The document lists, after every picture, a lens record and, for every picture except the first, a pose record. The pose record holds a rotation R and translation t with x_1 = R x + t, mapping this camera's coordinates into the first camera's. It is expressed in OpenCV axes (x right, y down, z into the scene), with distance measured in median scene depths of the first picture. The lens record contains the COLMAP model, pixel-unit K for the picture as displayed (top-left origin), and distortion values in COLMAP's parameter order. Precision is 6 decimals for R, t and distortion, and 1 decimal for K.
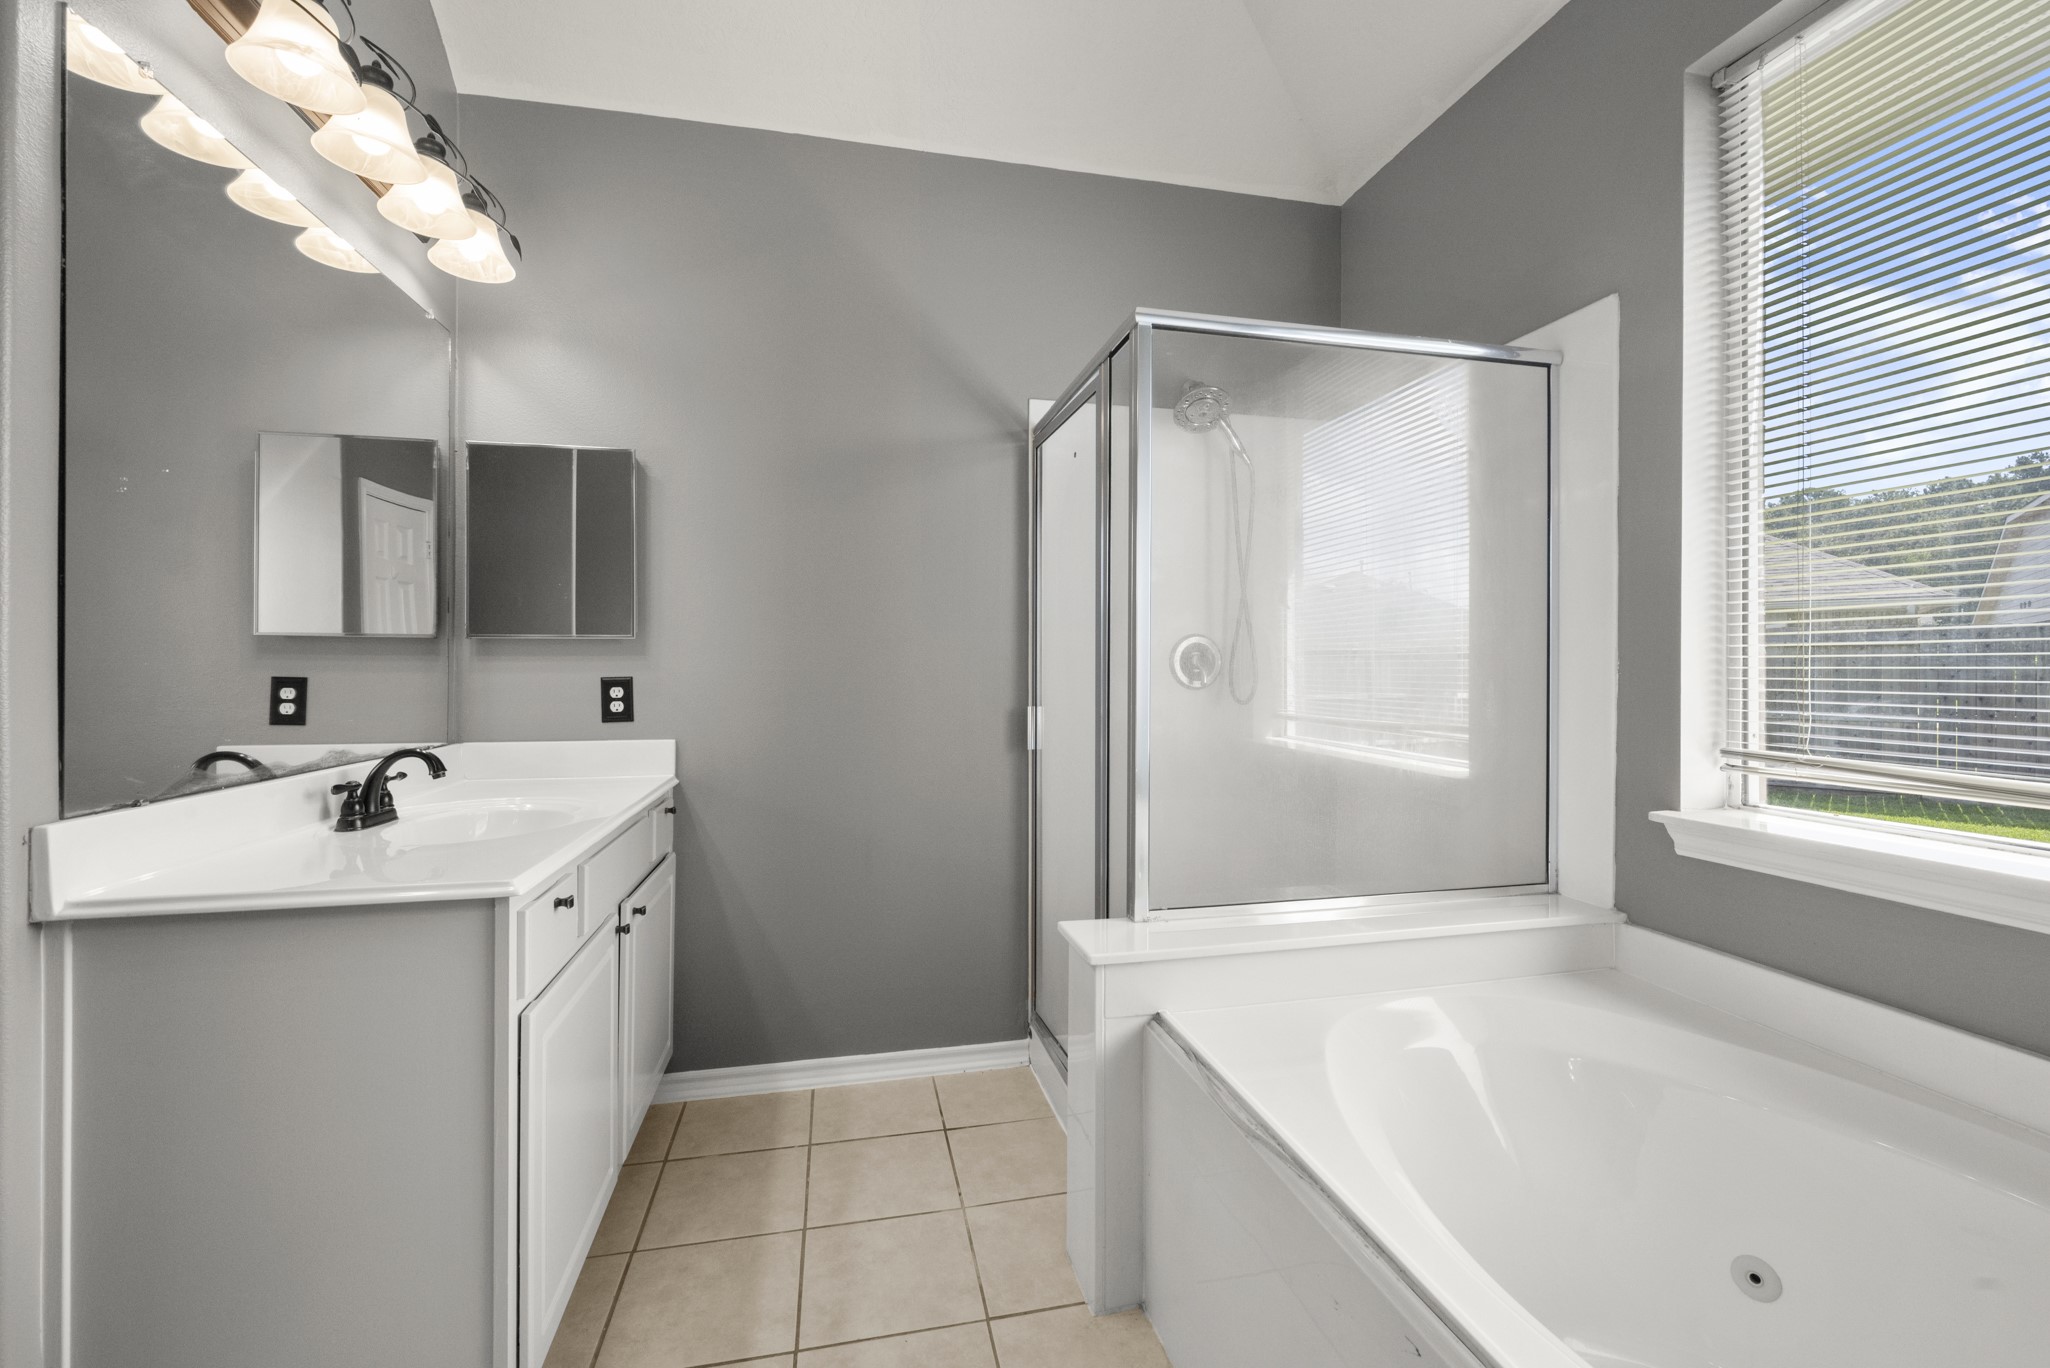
lens RADIAL K [[855.6, 0, 1025.0], [0, 855.6, 684.0], [0, 0, 1]] dist [0.000045, 0.000004]
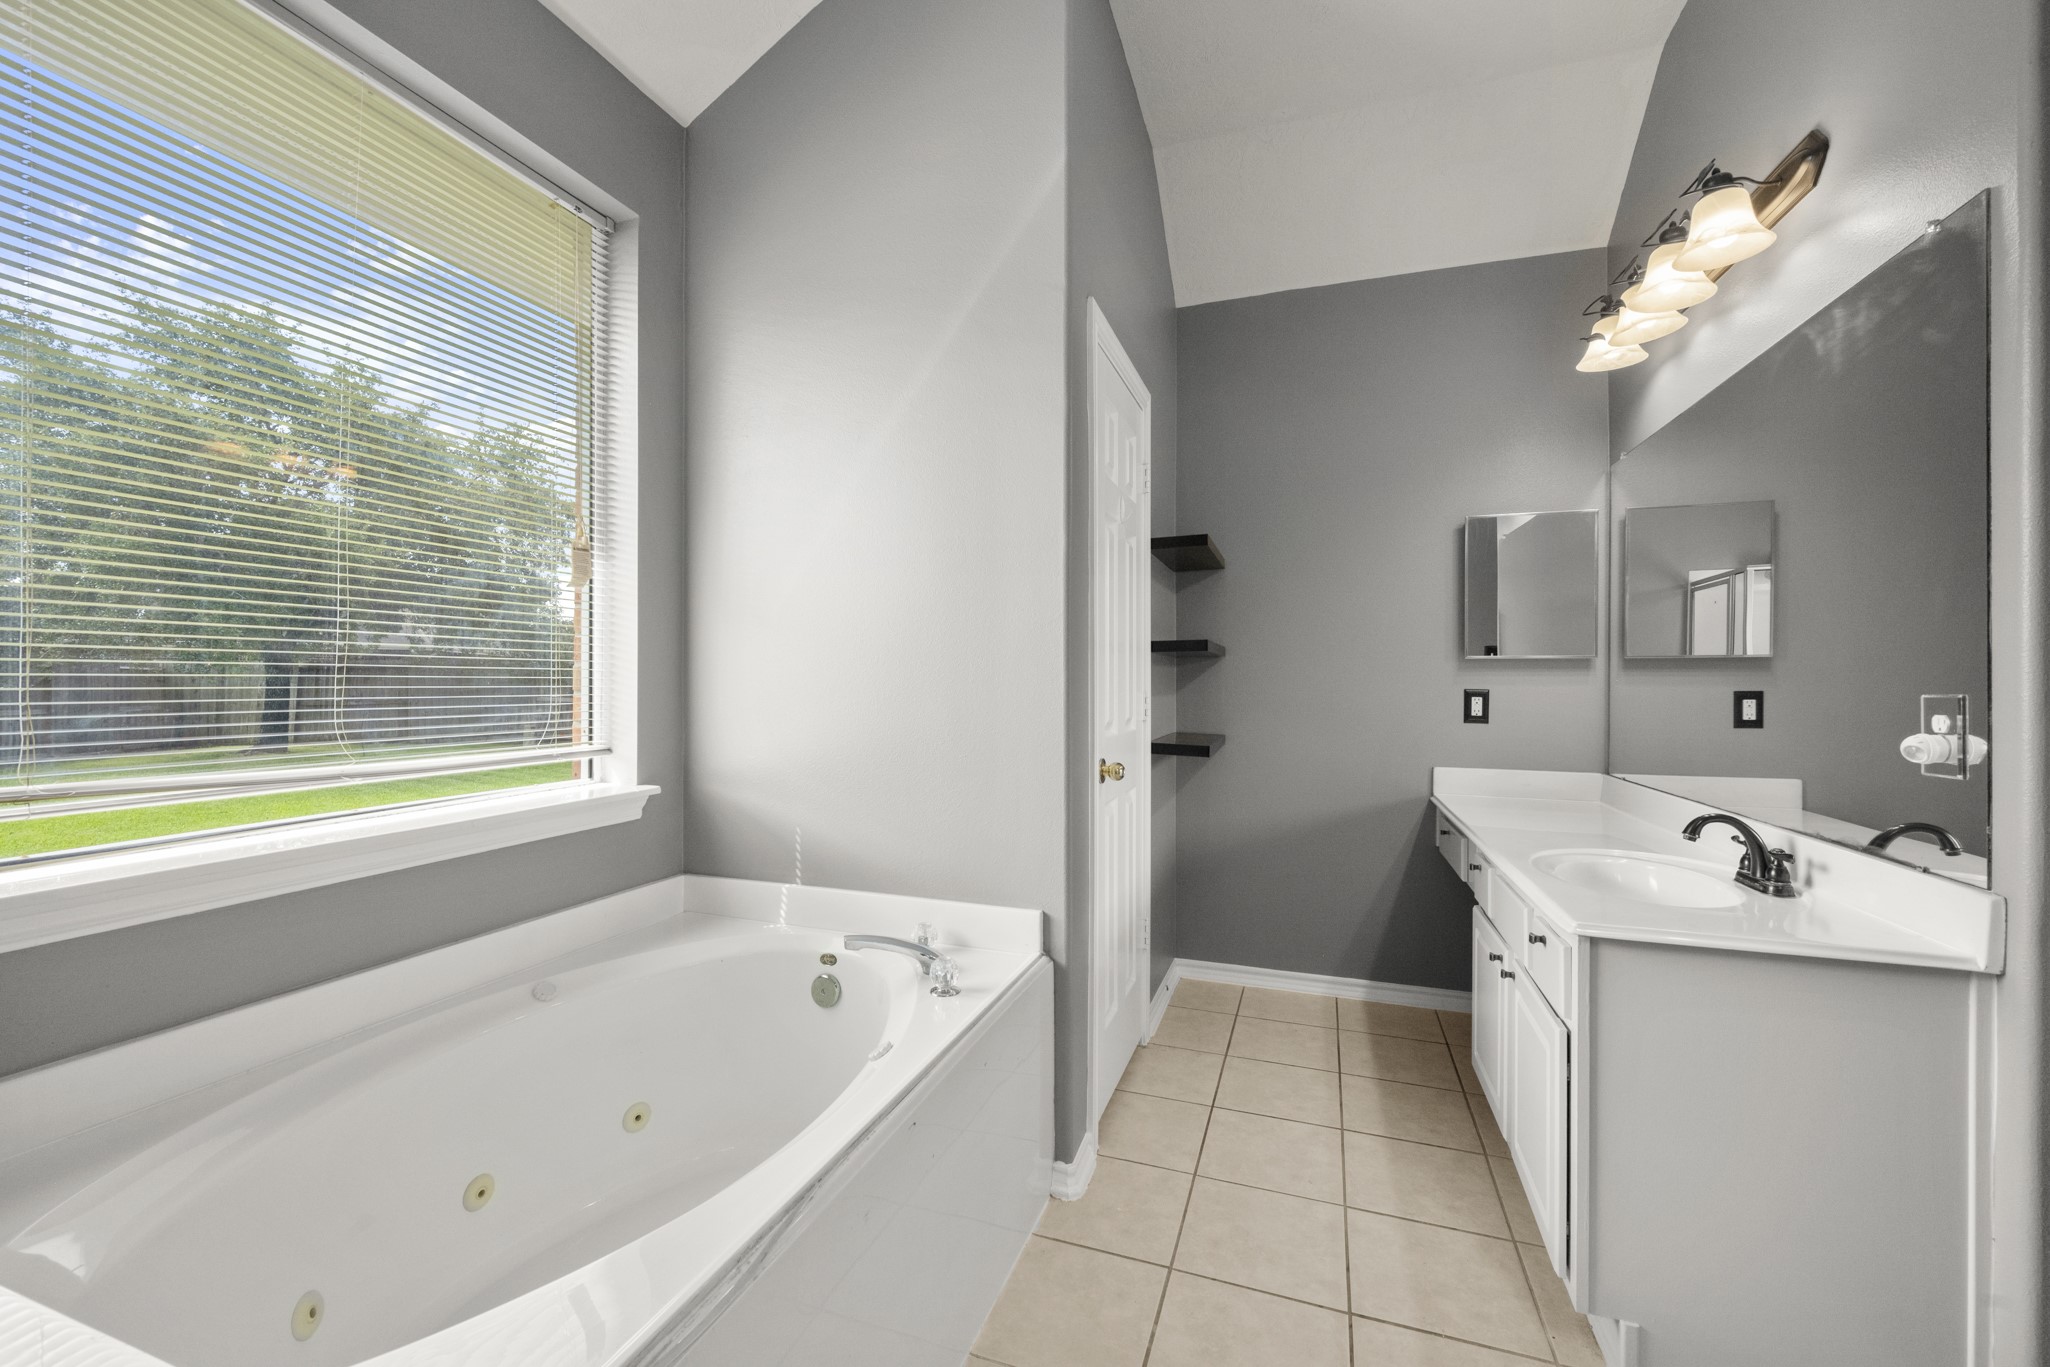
lens RADIAL K [[822.1, 0, 1025.0], [0, 822.1, 683.5], [0, 0, 1]] dist [0.000068, 0.000003]
pose [[-0.845565, -0.003982, 0.533858, -0.360180], [0.005820, 0.999844, 0.016676, -0.024244], [-0.533841, 0.017207, -0.845410, 1.554884]]
